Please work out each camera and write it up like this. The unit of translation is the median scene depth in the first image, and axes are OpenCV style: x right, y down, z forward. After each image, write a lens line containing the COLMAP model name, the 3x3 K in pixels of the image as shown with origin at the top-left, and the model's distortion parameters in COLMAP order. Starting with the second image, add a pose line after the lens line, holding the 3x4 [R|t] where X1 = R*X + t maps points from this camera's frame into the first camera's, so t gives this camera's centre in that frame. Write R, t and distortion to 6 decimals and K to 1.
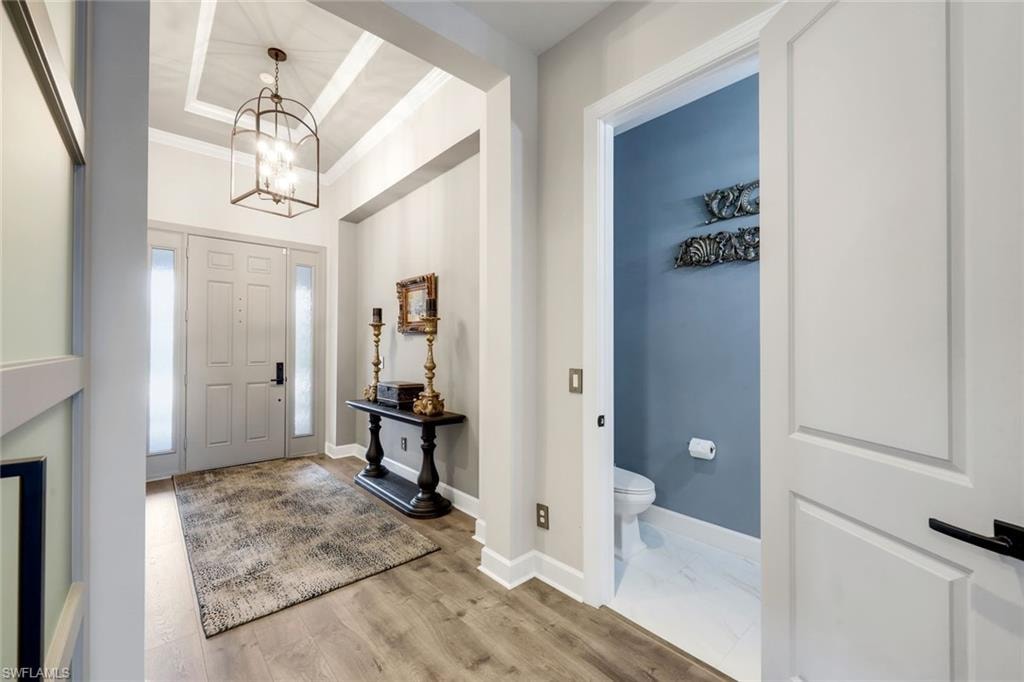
lens RADIAL K [[414.6, 0, 512.0], [0, 414.6, 343.9], [0, 0, 1]] dist [-0.000836, -0.000094]
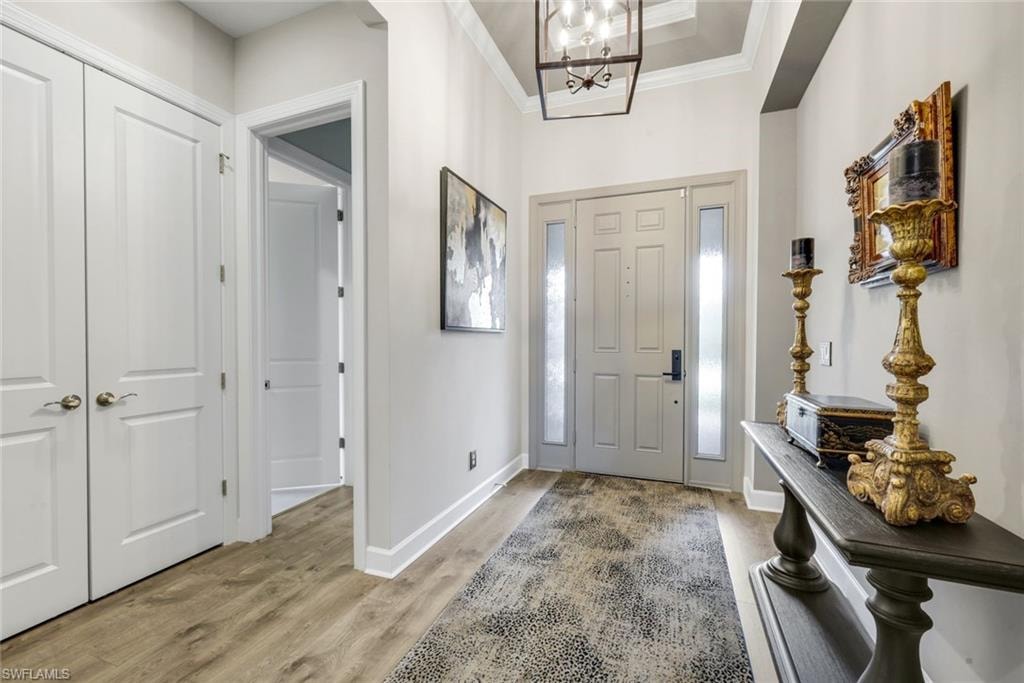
lens RADIAL K [[418.6, 0, 526.9], [0, 418.6, 345.2], [0, 0, 1]] dist [0.000010, -0.000042]
pose [[0.461652, 0.011110, -0.886991, -0.043884], [0.004930, 0.999874, 0.015090, 0.029834], [0.887047, -0.011339, 0.461540, 0.529488]]
